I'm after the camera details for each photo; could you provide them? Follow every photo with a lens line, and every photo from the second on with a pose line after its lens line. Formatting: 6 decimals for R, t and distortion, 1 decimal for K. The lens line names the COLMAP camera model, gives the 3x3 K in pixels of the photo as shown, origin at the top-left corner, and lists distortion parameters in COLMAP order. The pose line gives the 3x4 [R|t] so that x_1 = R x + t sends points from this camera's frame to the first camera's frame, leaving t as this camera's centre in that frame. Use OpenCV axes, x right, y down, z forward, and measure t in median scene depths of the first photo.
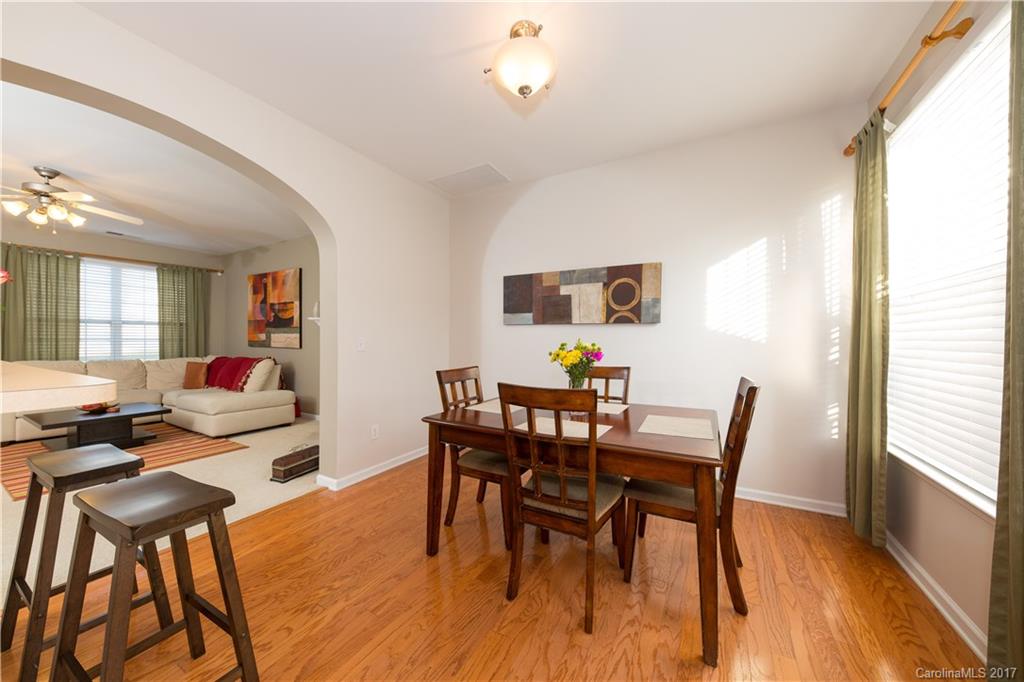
lens RADIAL K [[351.7, 0, 513.1], [0, 351.7, 342.4], [0, 0, 1]] dist [0.007235, -0.004495]
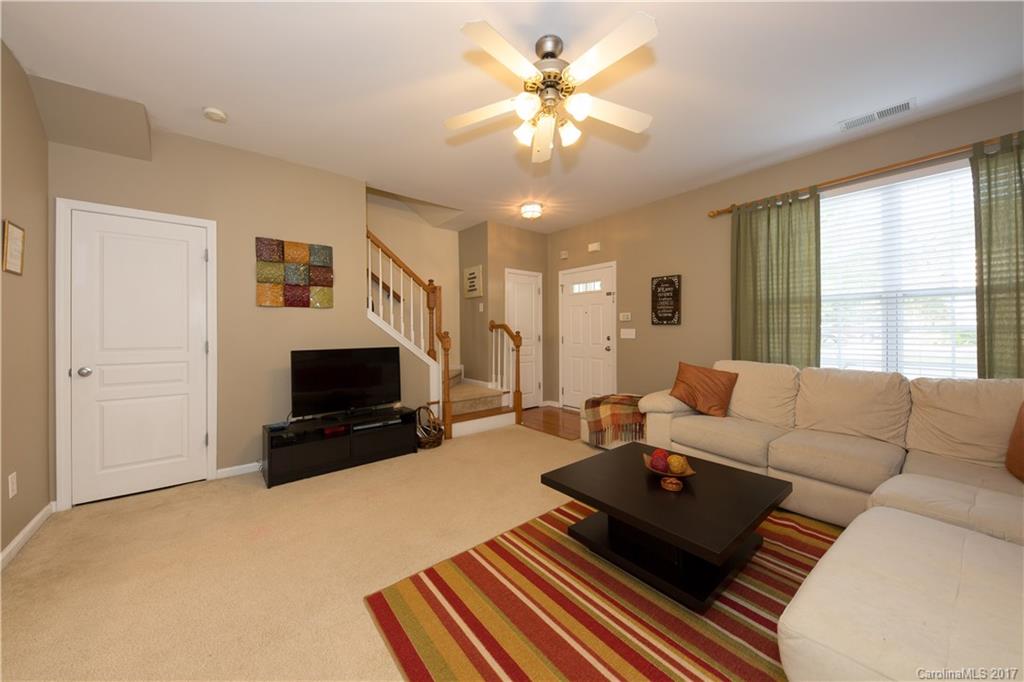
lens RADIAL K [[351.7, 0, 509.7], [0, 351.7, 331.6], [0, 0, 1]] dist [0.007235, -0.004495]
pose [[-0.385355, 0.001585, -0.922767, -0.763896], [-0.000070, 0.999998, 0.001747, -0.010485], [0.922768, 0.000738, -0.385354, 1.194698]]
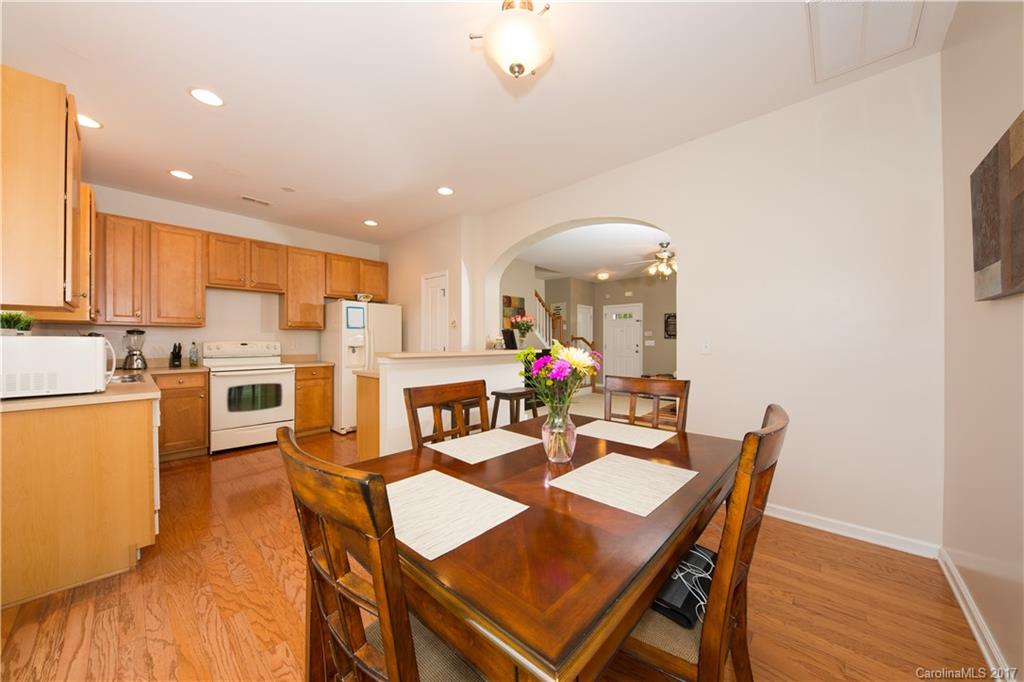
lens RADIAL K [[351.7, 0, 511.2], [0, 351.7, 343.1], [0, 0, 1]] dist [0.007235, -0.004495]
pose [[-0.236731, 0.001787, -0.971574, 0.533439], [-0.003717, 0.999989, 0.002745, -0.004226], [0.971568, 0.004261, -0.236722, 0.696102]]
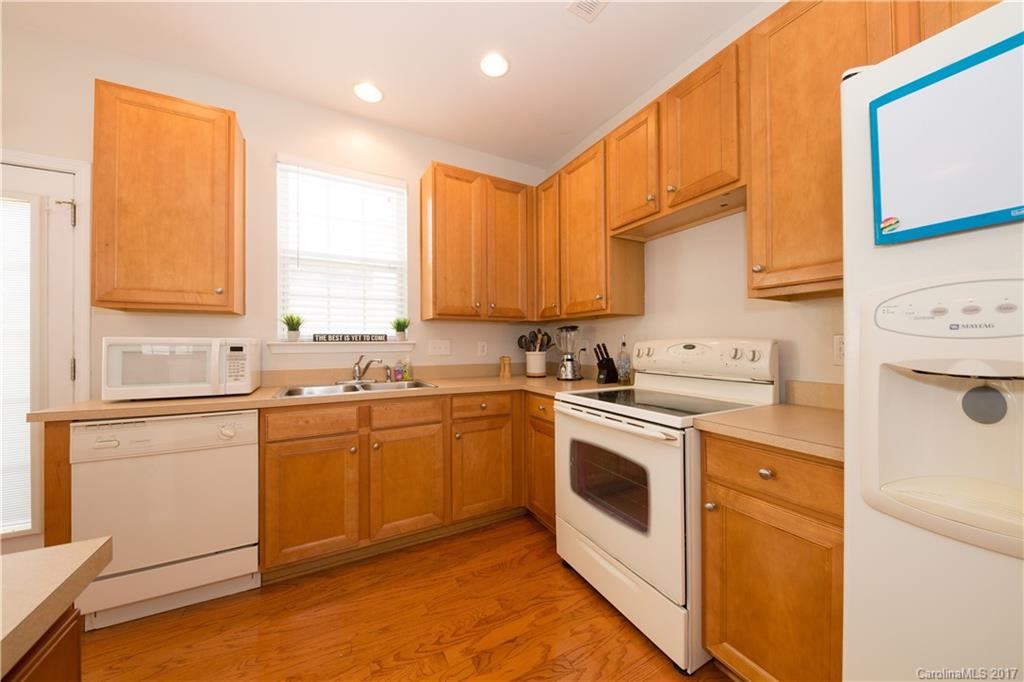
lens RADIAL K [[351.7, 0, 512.4], [0, 351.7, 340.3], [0, 0, 1]] dist [0.007235, -0.004495]
pose [[-0.841031, 0.004377, 0.540969, -0.628589], [0.002589, 0.999988, -0.004066, -0.000684], [-0.540981, -0.002019, -0.841032, 0.007436]]
